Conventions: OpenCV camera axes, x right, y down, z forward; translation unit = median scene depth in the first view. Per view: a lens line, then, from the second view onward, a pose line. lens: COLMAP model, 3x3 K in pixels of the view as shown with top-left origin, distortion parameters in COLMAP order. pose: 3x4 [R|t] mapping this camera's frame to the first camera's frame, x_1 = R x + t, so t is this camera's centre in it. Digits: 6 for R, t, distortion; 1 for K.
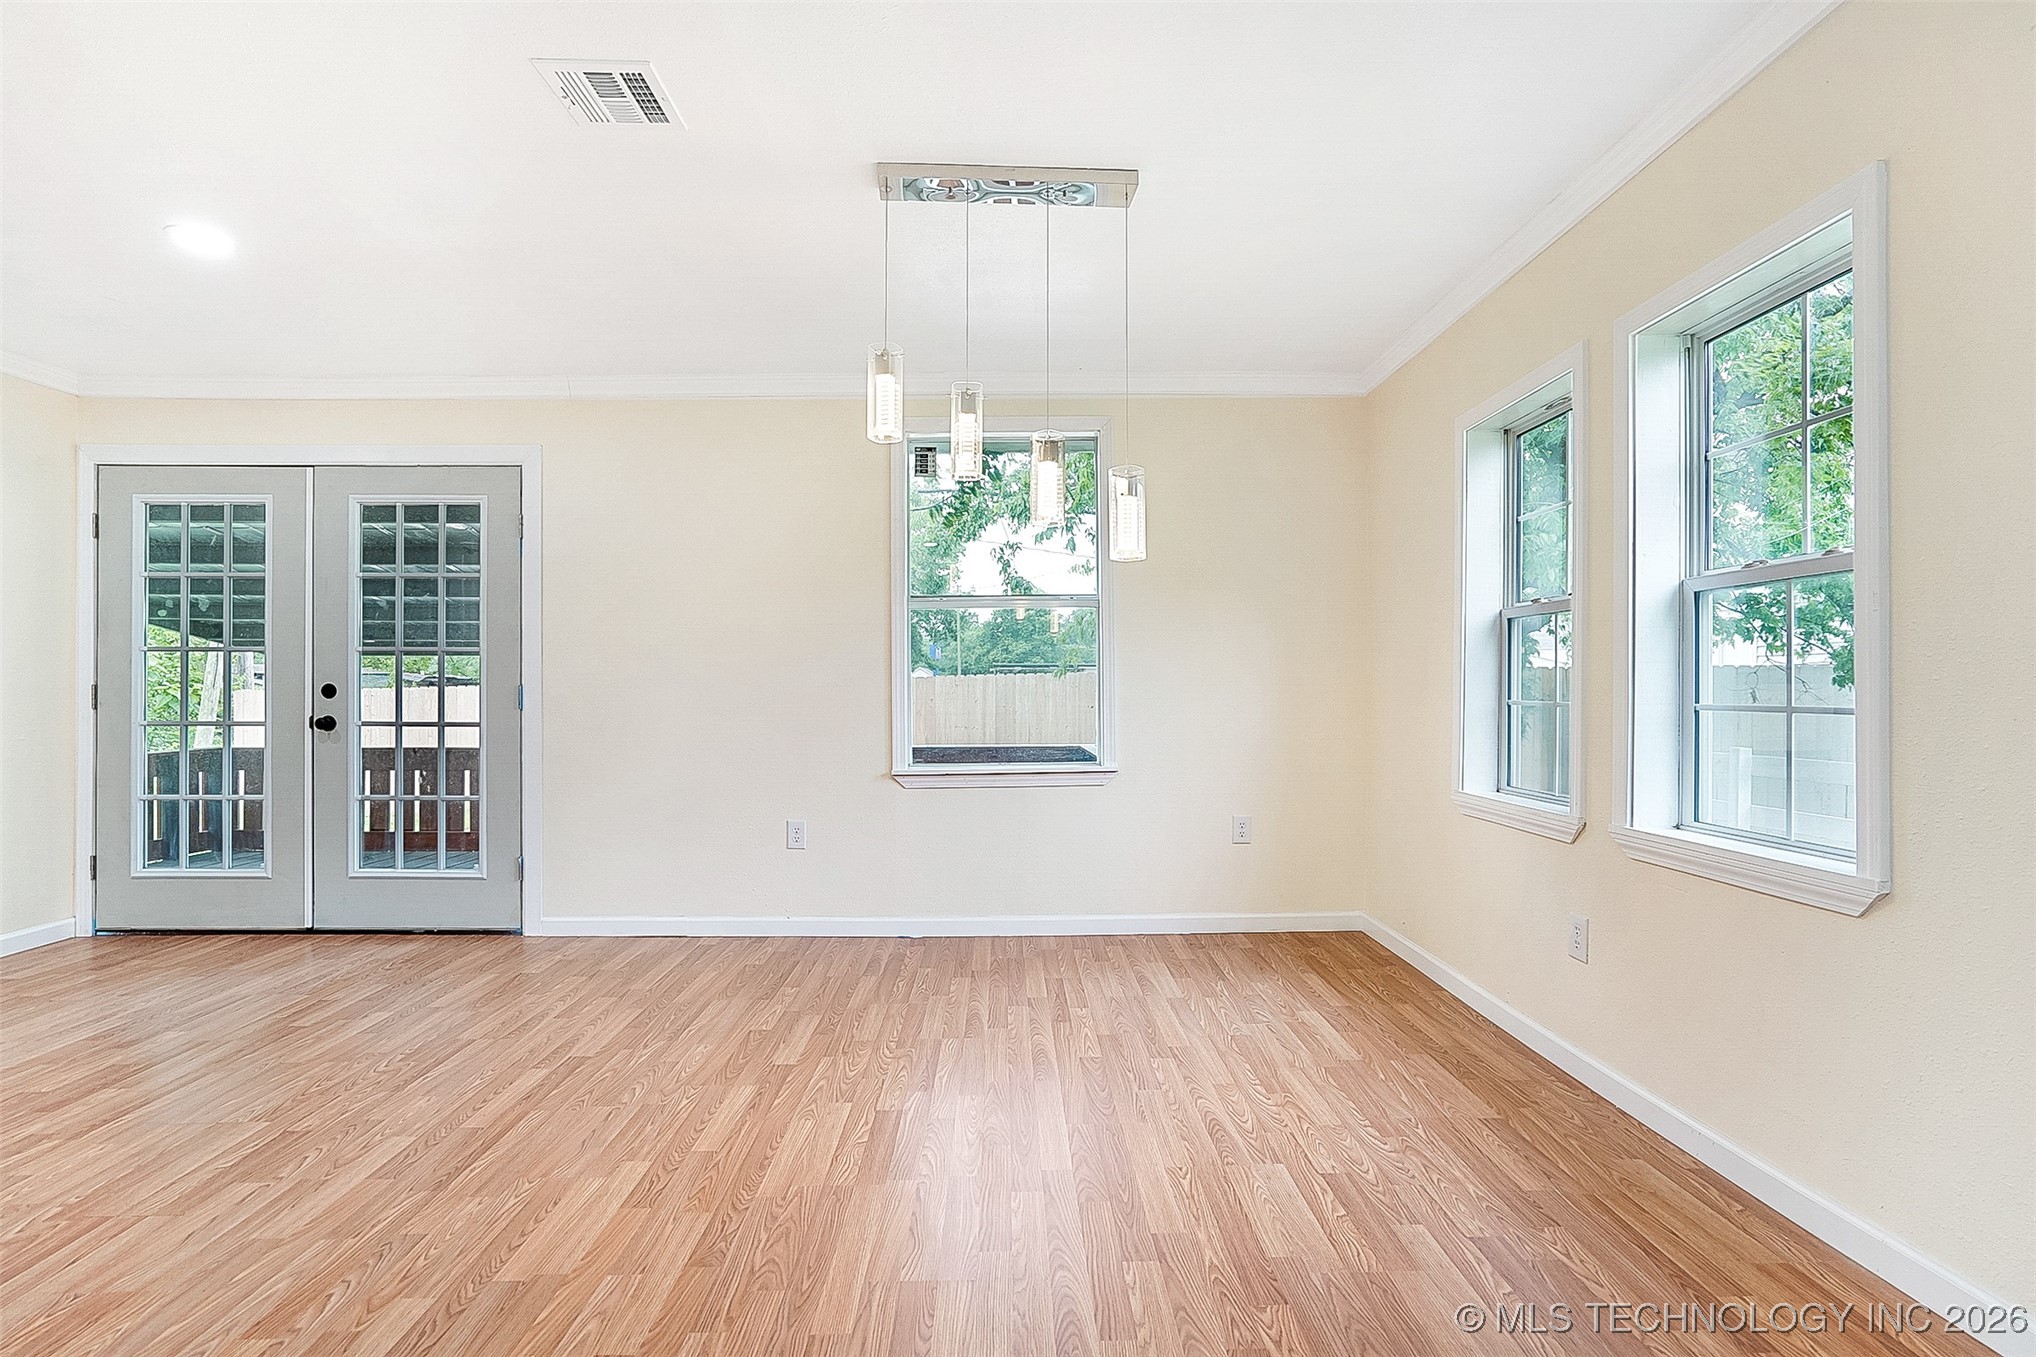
lens RADIAL K [[960.1, 0, 1022.6], [0, 960.1, 689.3], [0, 0, 1]] dist [-0.037560, 0.022751]
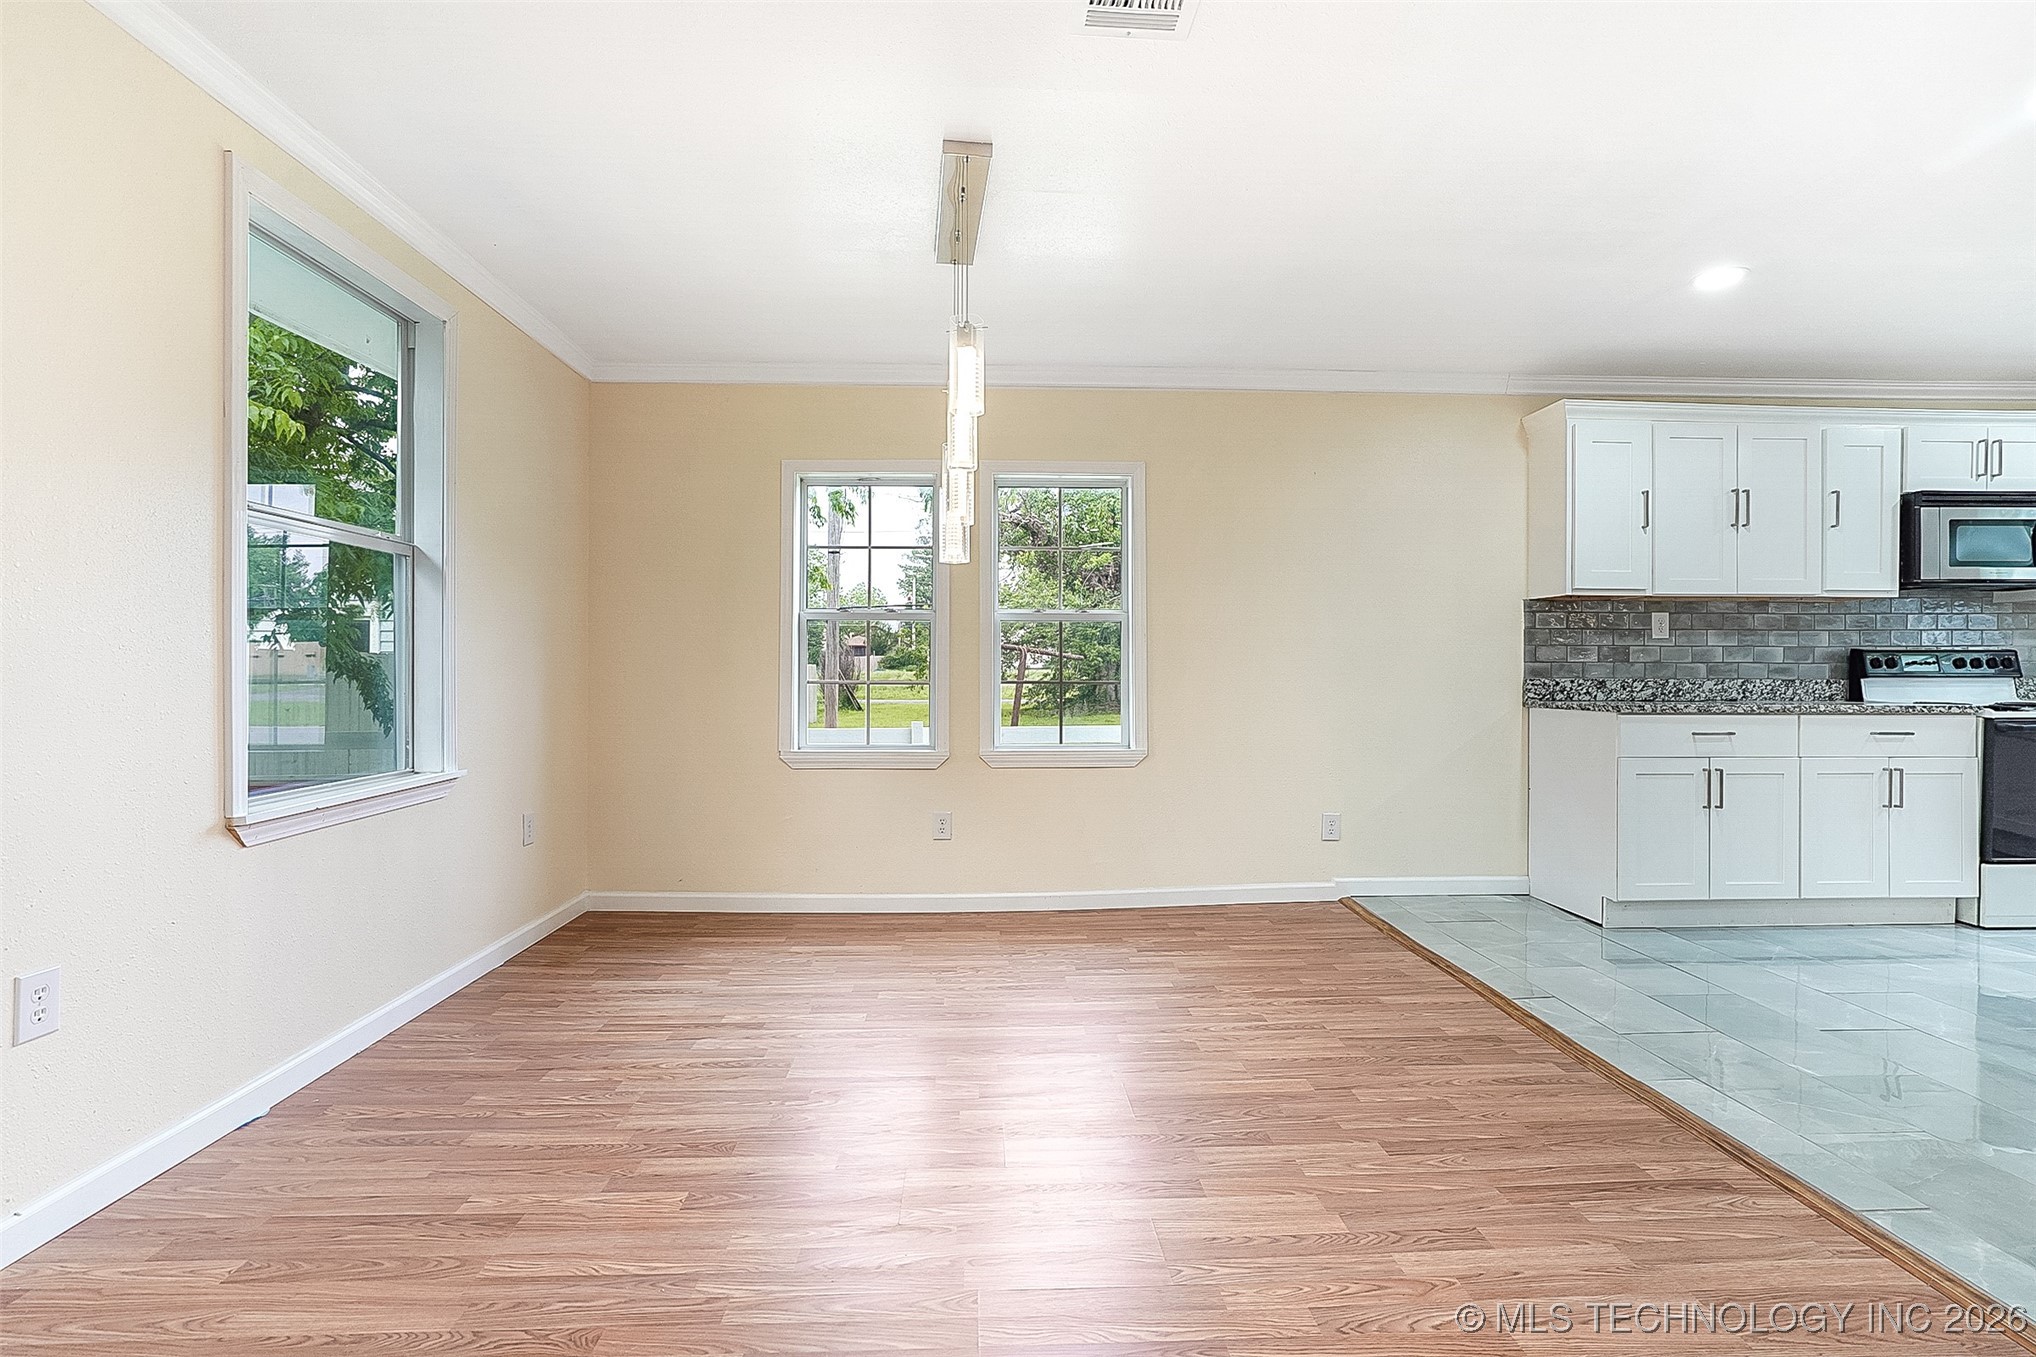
lens RADIAL K [[955.9, 0, 1024.5], [0, 955.9, 671.7], [0, 0, 1]] dist [-0.039080, 0.020888]
pose [[-0.037092, 0.007752, 0.999282, -0.798257], [-0.003302, 0.999964, -0.007880, 0.009608], [-0.999306, -0.003592, -0.037065, 0.702576]]
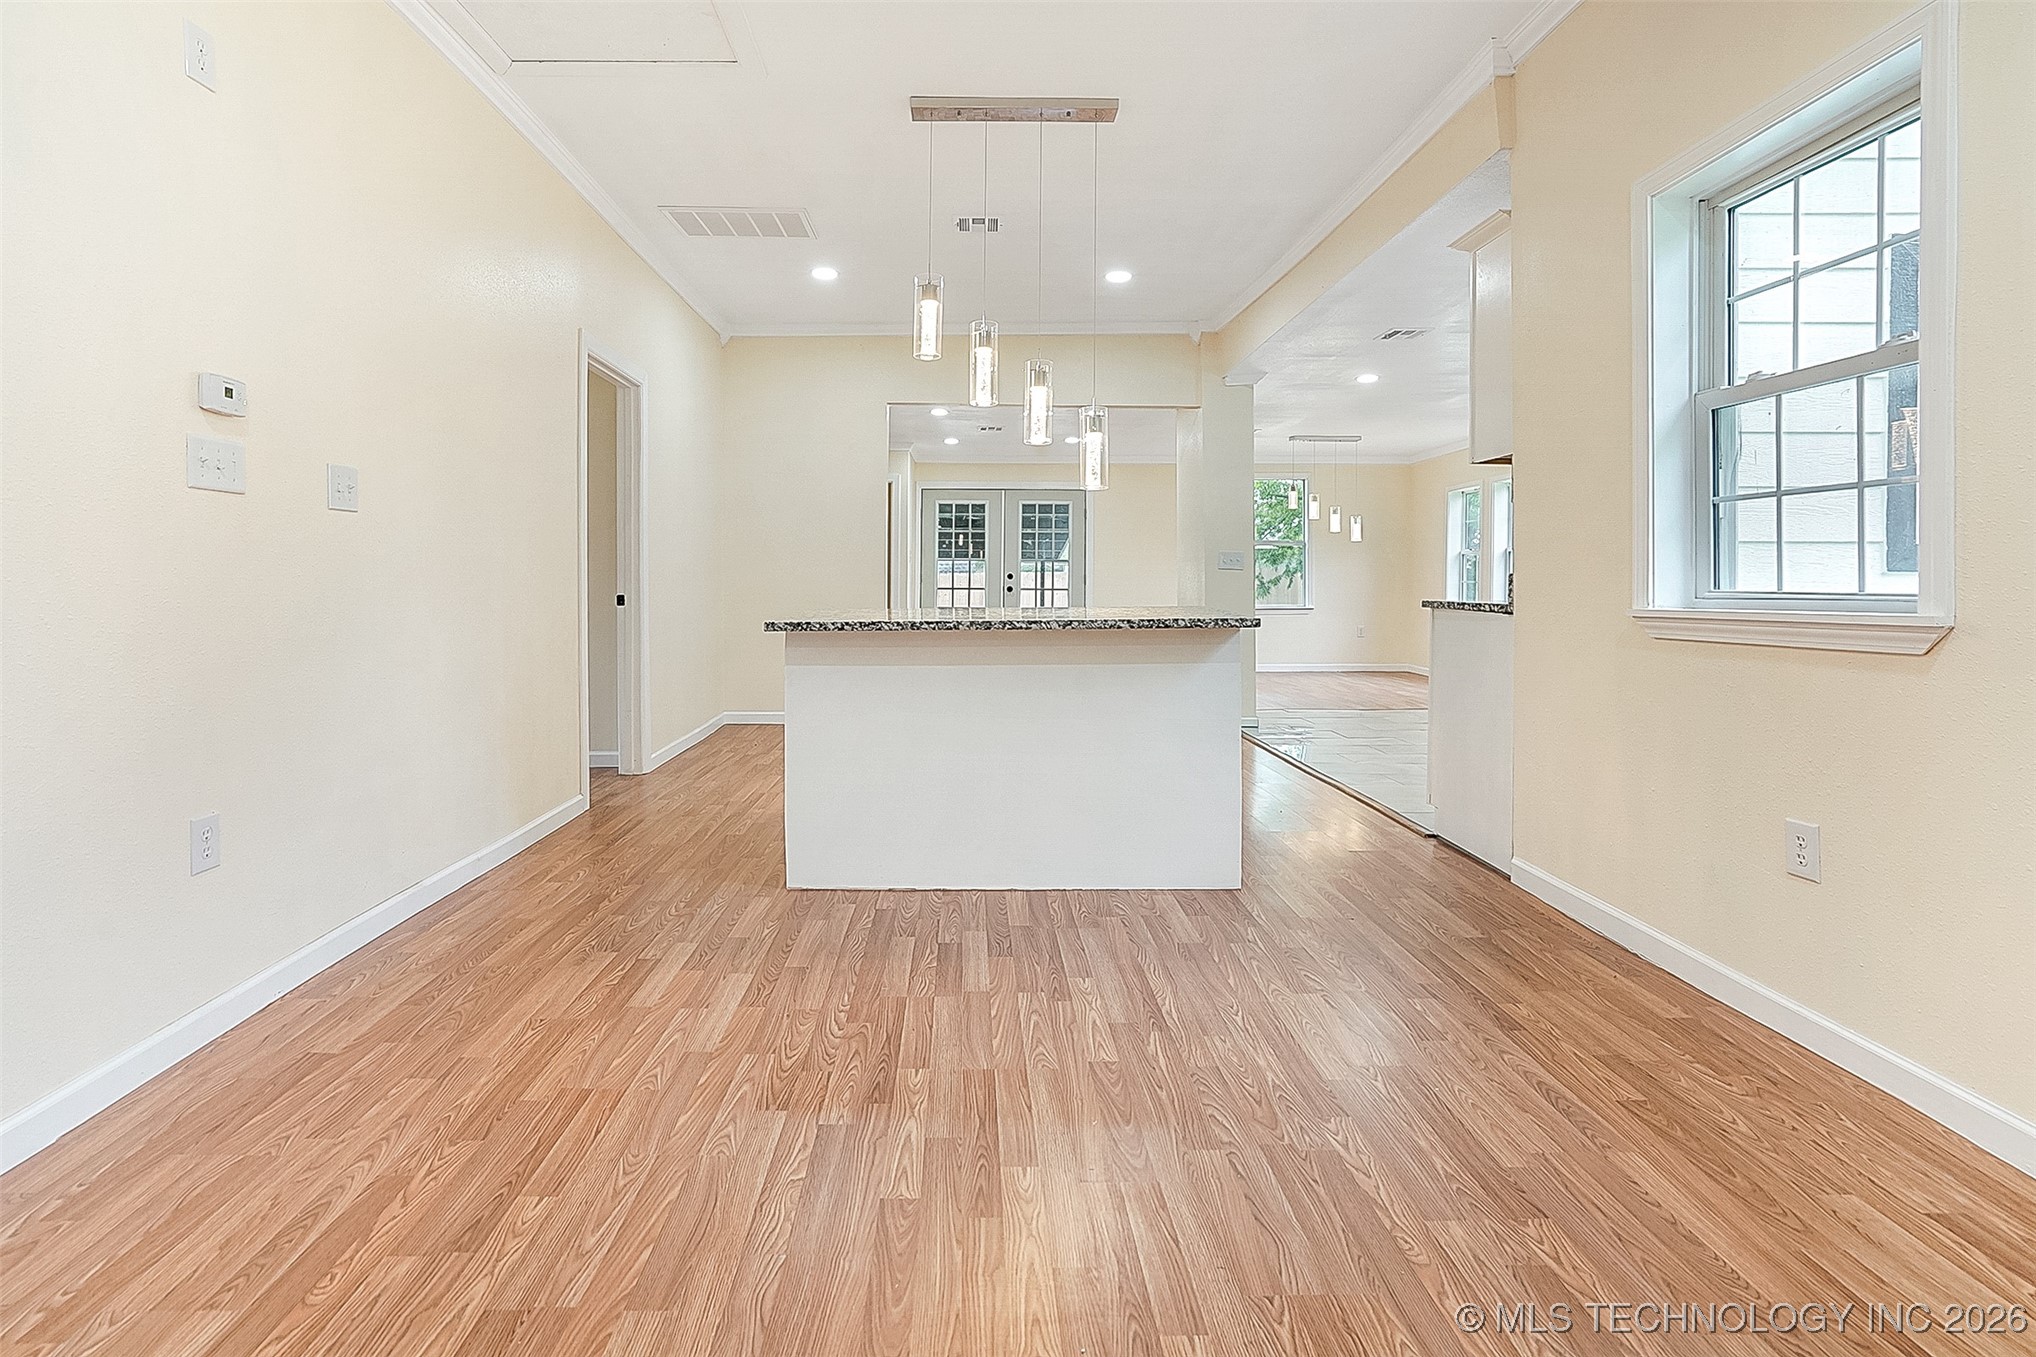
lens RADIAL K [[977.1, 0, 987.9], [0, 977.1, 628.8], [0, 0, 1]] dist [-0.029113, 0.000351]
pose [[0.999990, 0.002687, 0.003468, -0.955853], [-0.002841, 0.998964, 0.045408, 0.025887], [-0.003342, -0.045418, 0.998962, -1.997187]]
